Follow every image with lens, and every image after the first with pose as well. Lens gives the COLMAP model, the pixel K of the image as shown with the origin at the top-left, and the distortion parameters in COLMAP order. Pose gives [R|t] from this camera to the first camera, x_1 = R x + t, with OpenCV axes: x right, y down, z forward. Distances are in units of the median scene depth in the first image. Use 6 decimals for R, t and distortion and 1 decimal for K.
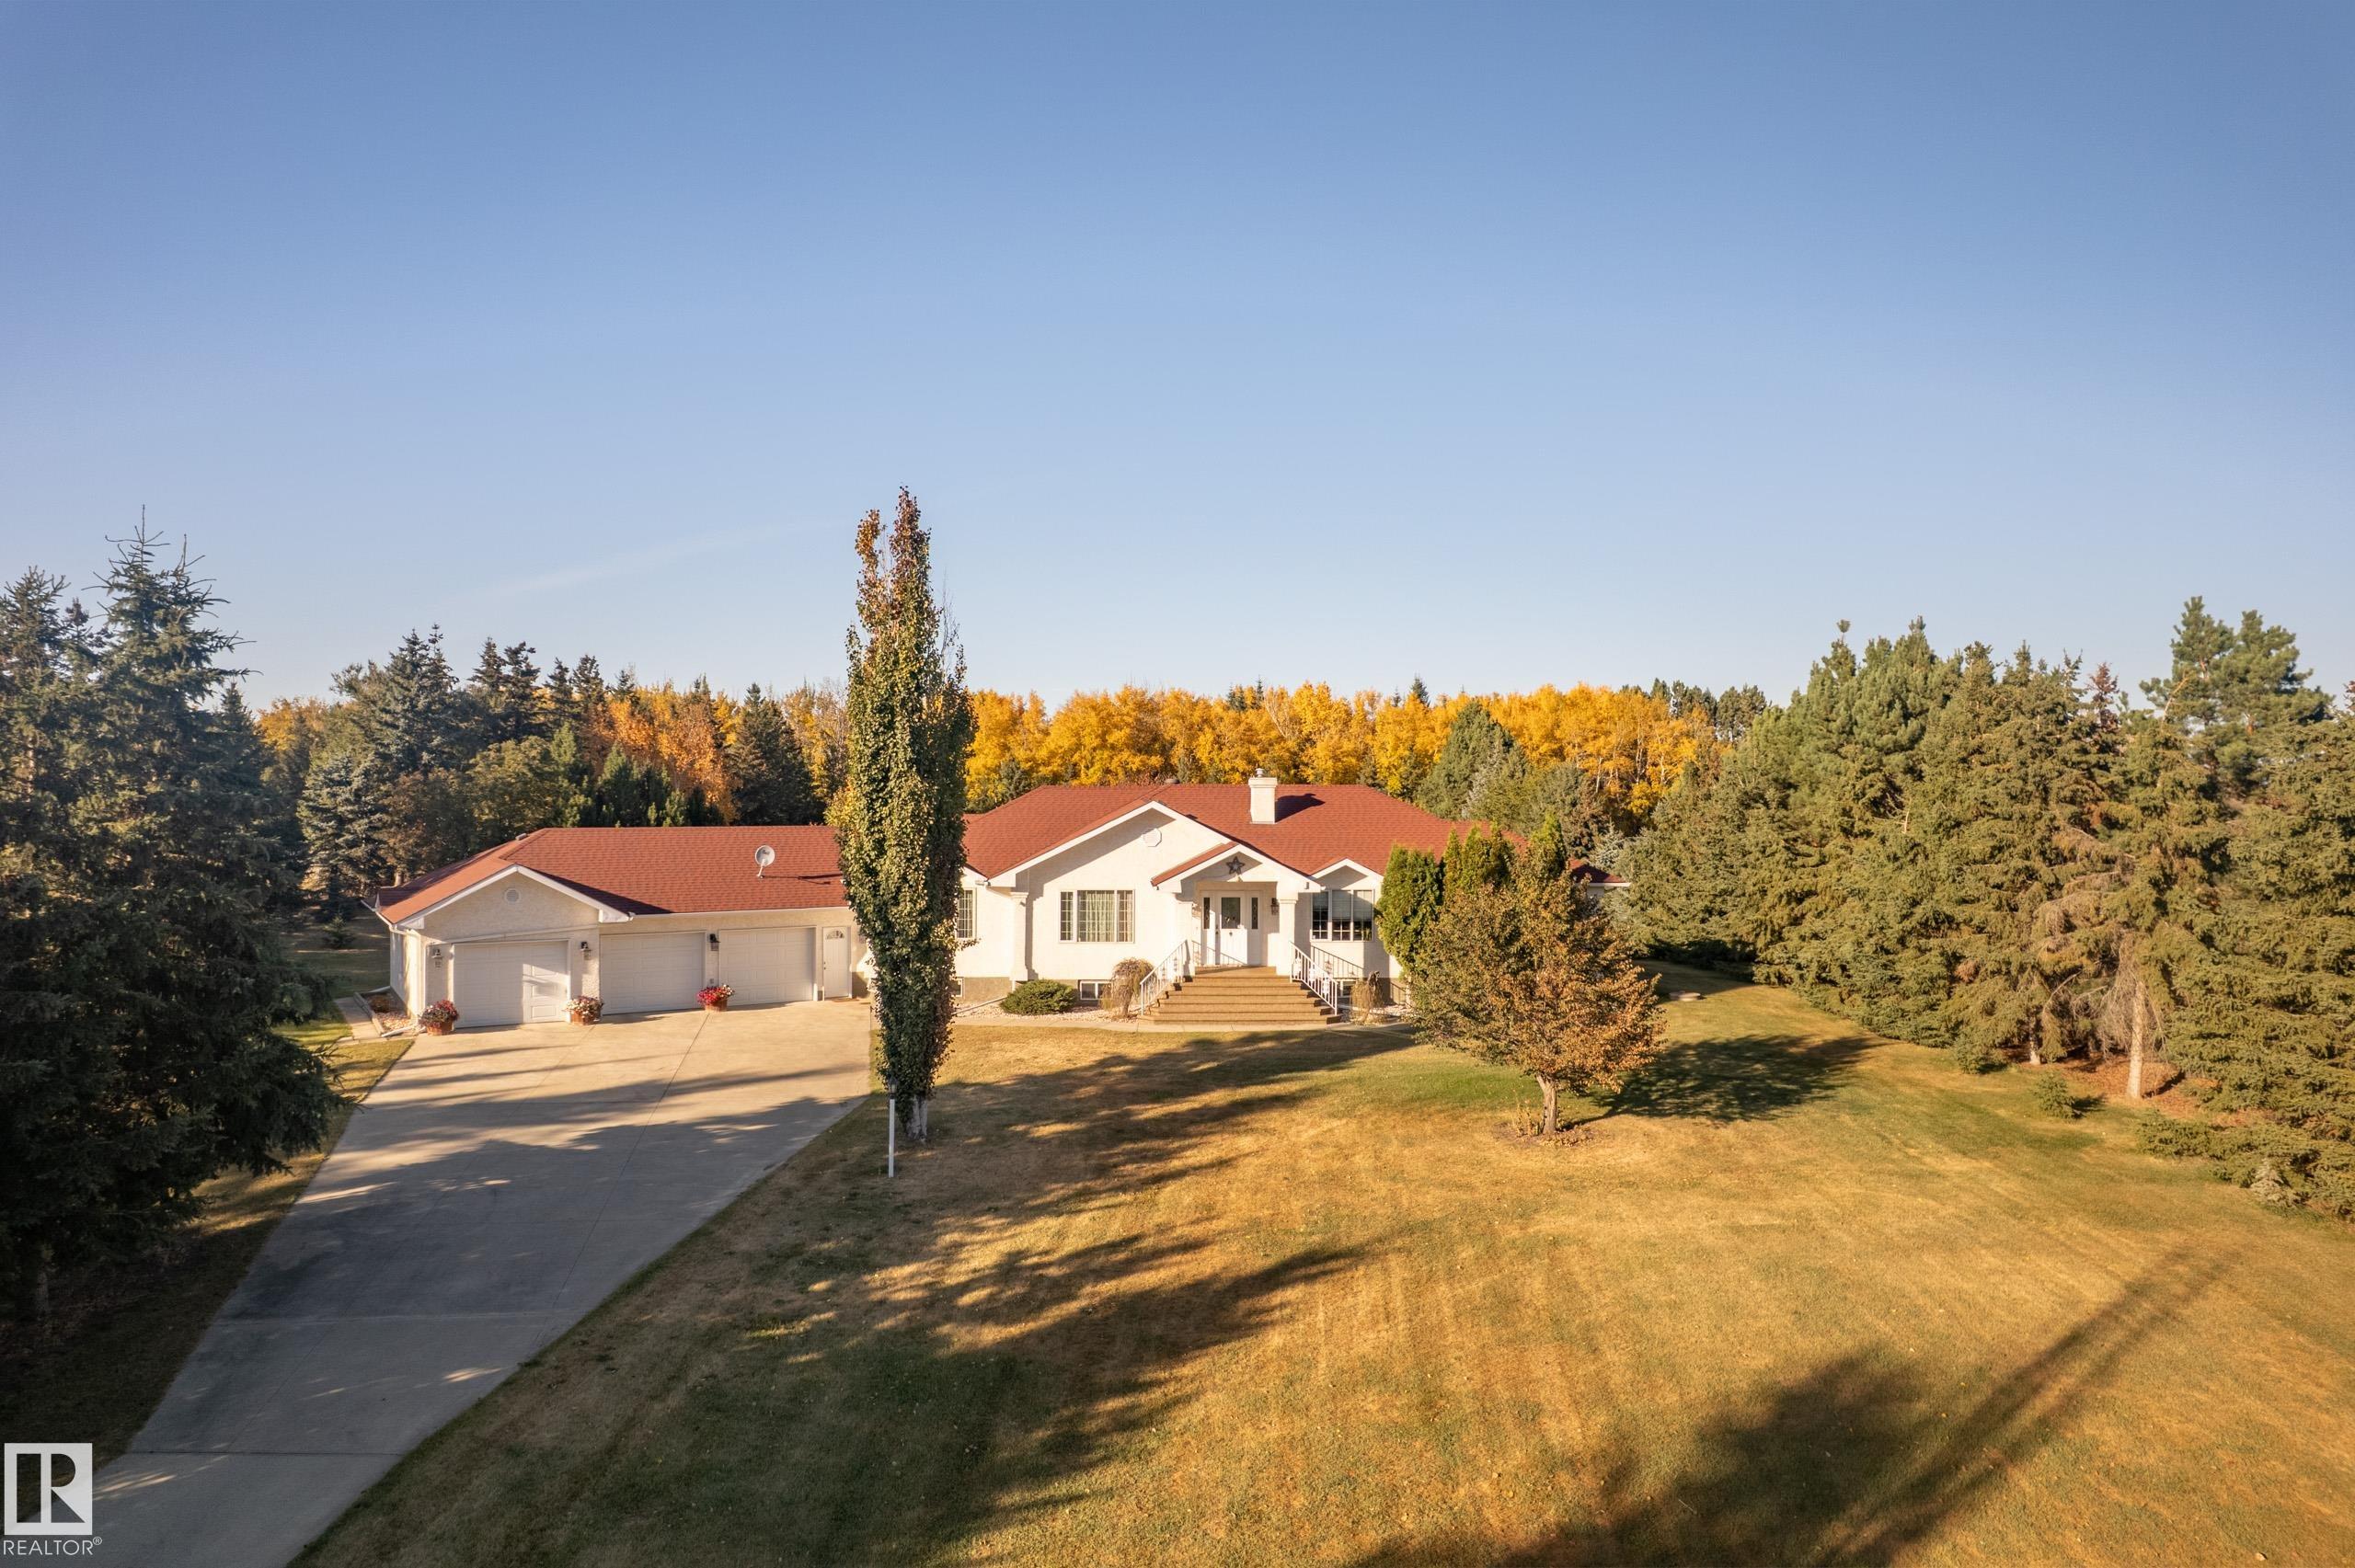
lens RADIAL K [[1474.4, 0, 1135.6], [0, 1474.4, 782.9], [0, 0, 1]] dist [-0.040012, 0.051470]
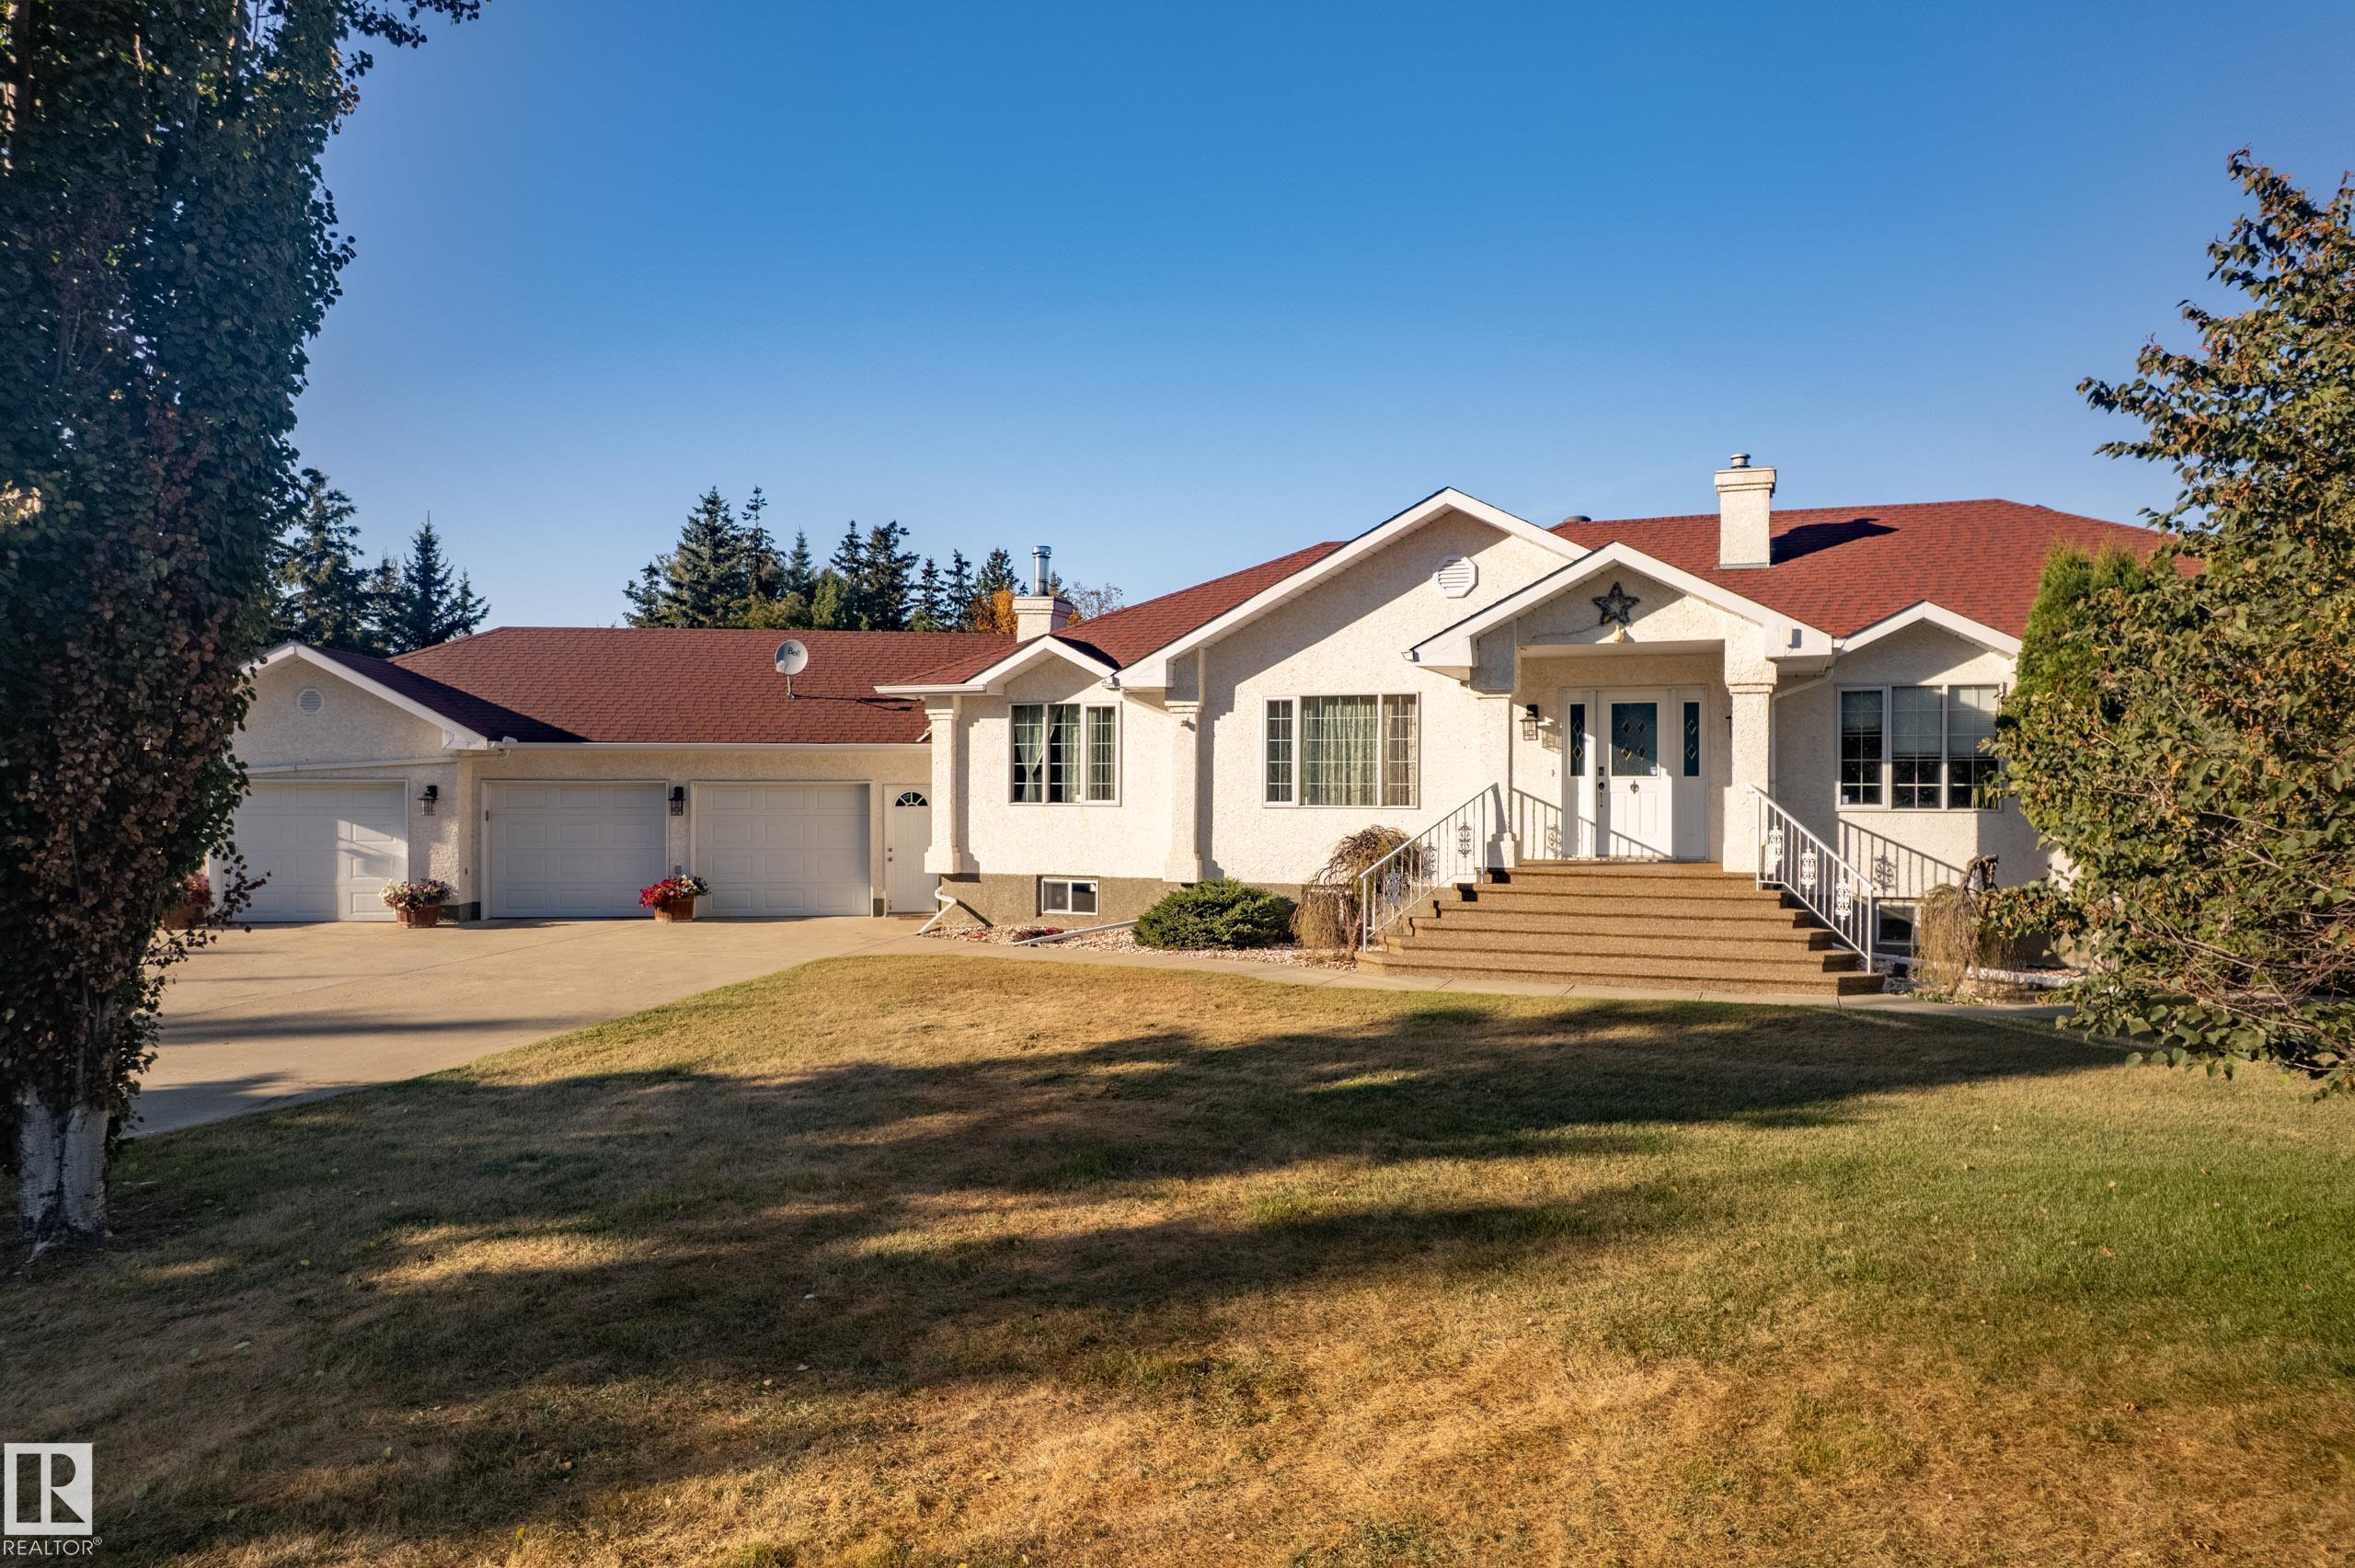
lens RADIAL K [[1482.1, 0, 1175.7], [0, 1482.1, 813.1], [0, 0, 1]] dist [-0.069395, 0.053167]
pose [[0.920337, 0.005166, -0.391092, 0.111418], [0.002709, 0.999805, 0.019581, 0.102349], [0.391116, -0.019081, 0.920143, 0.552391]]
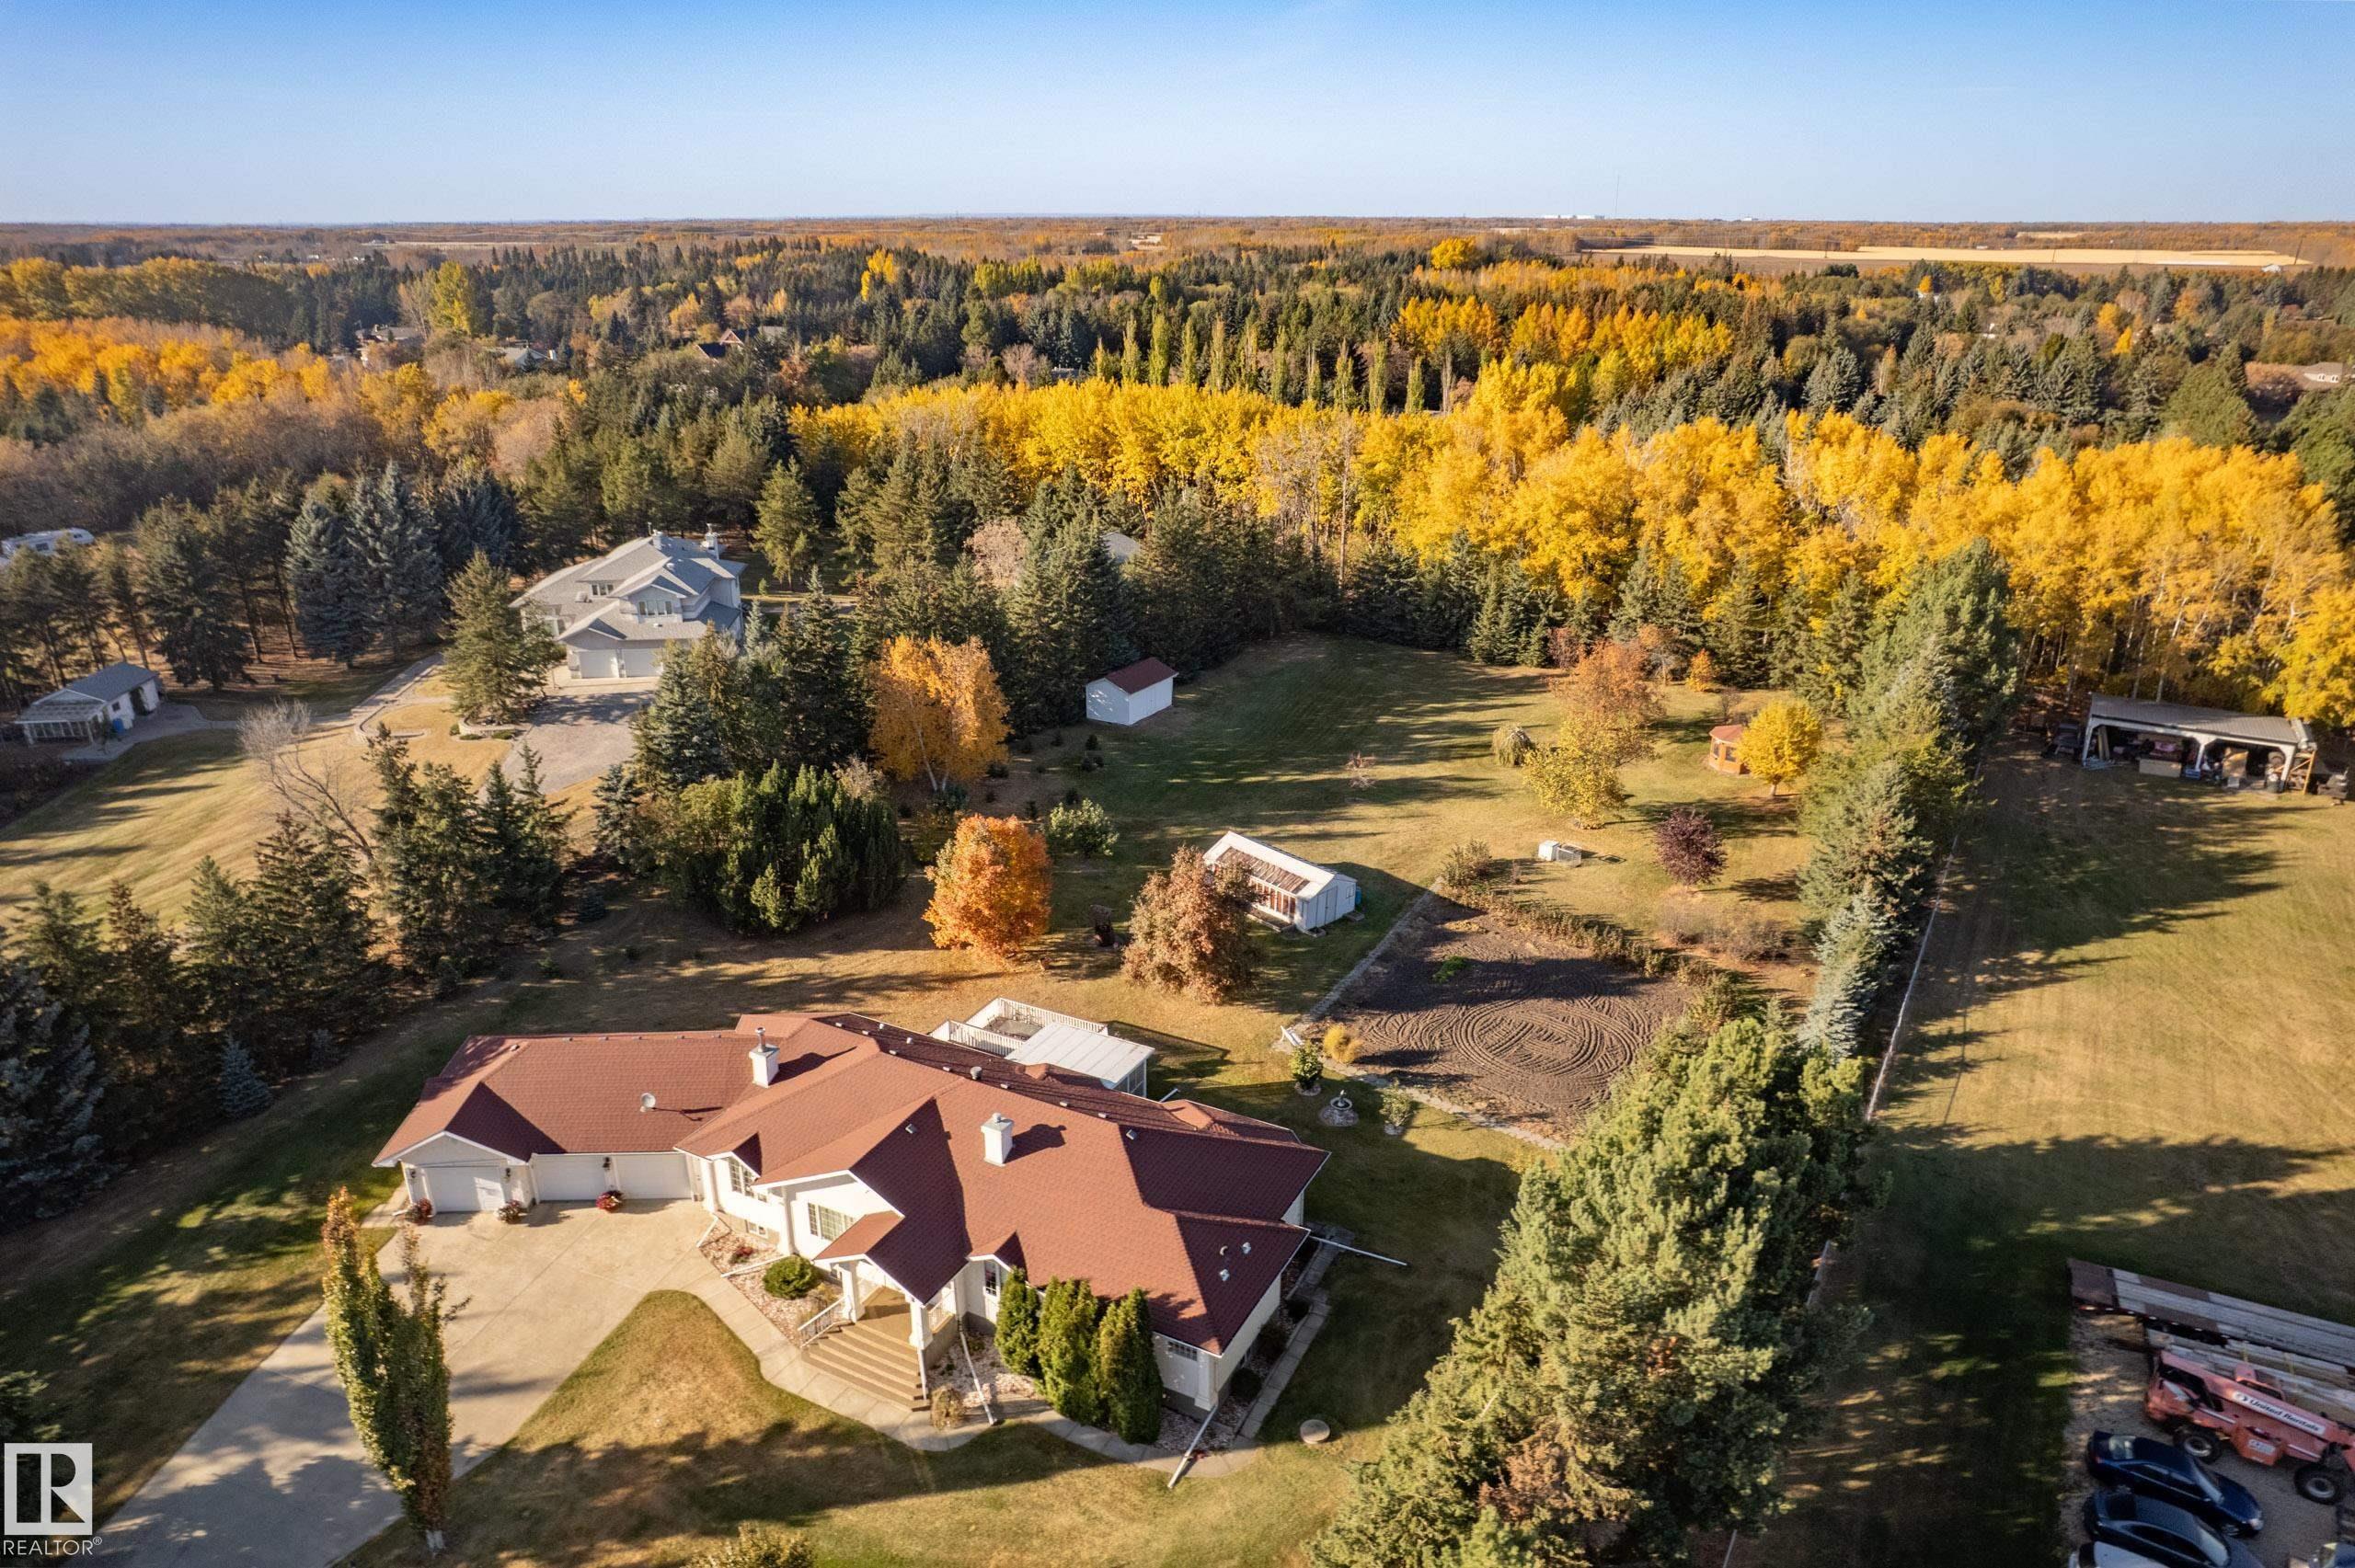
lens RADIAL K [[1482.1, 0, 1175.7], [0, 1482.1, 813.1], [0, 0, 1]] dist [-0.069395, 0.053167]
pose [[0.873345, 0.167208, -0.457504, 0.726662], [0.018254, 0.927342, 0.373769, -0.681788], [0.486760, -0.334781, 0.806837, 0.279546]]
